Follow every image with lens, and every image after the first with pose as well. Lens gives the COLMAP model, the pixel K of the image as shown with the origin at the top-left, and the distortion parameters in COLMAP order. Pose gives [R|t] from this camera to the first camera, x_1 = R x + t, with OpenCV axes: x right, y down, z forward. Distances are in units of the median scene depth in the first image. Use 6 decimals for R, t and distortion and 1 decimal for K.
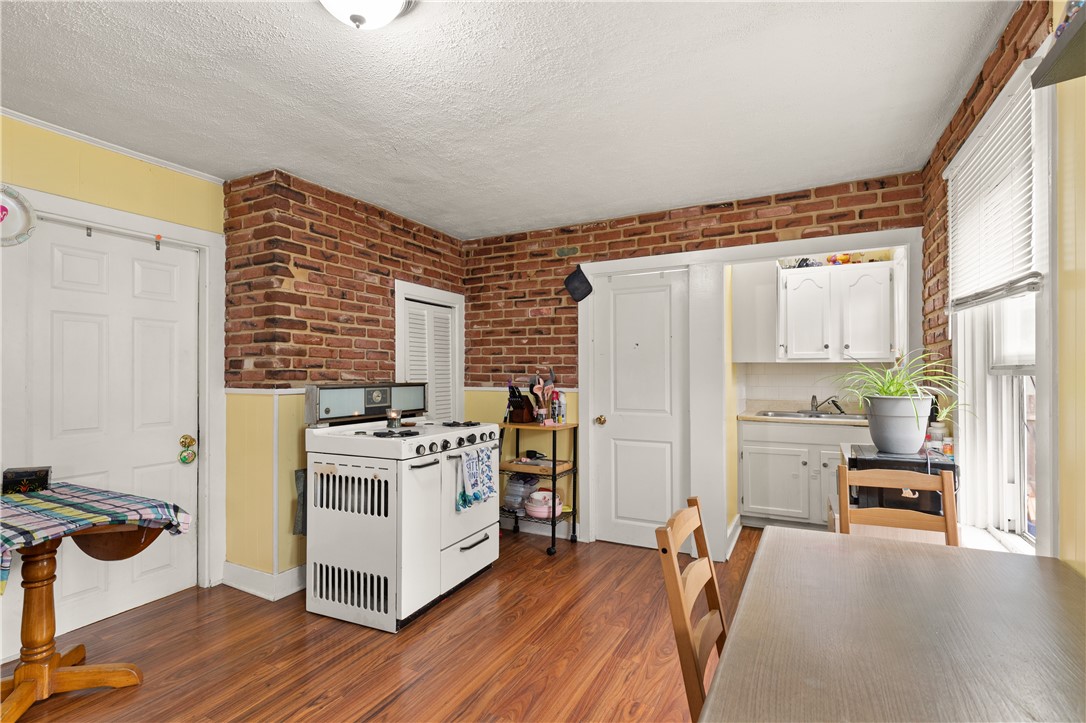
lens RADIAL K [[499.0, 0, 557.4], [0, 499.0, 374.7], [0, 0, 1]] dist [0.000328, 0.000146]
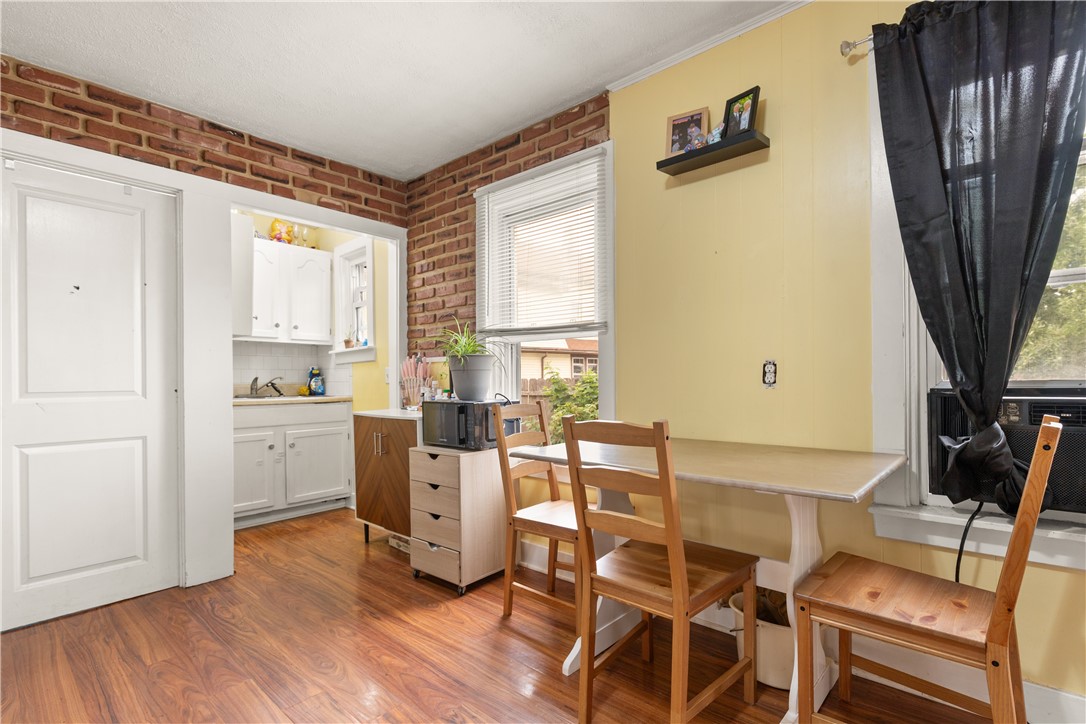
lens RADIAL K [[499.0, 0, 557.4], [0, 499.0, 375.2], [0, 0, 1]] dist [0.000328, 0.000146]
pose [[0.264016, 0.002468, 0.964515, -0.305216], [0.011907, 0.999912, -0.005818, 0.064764], [-0.964445, 0.013021, 0.263964, 0.281271]]
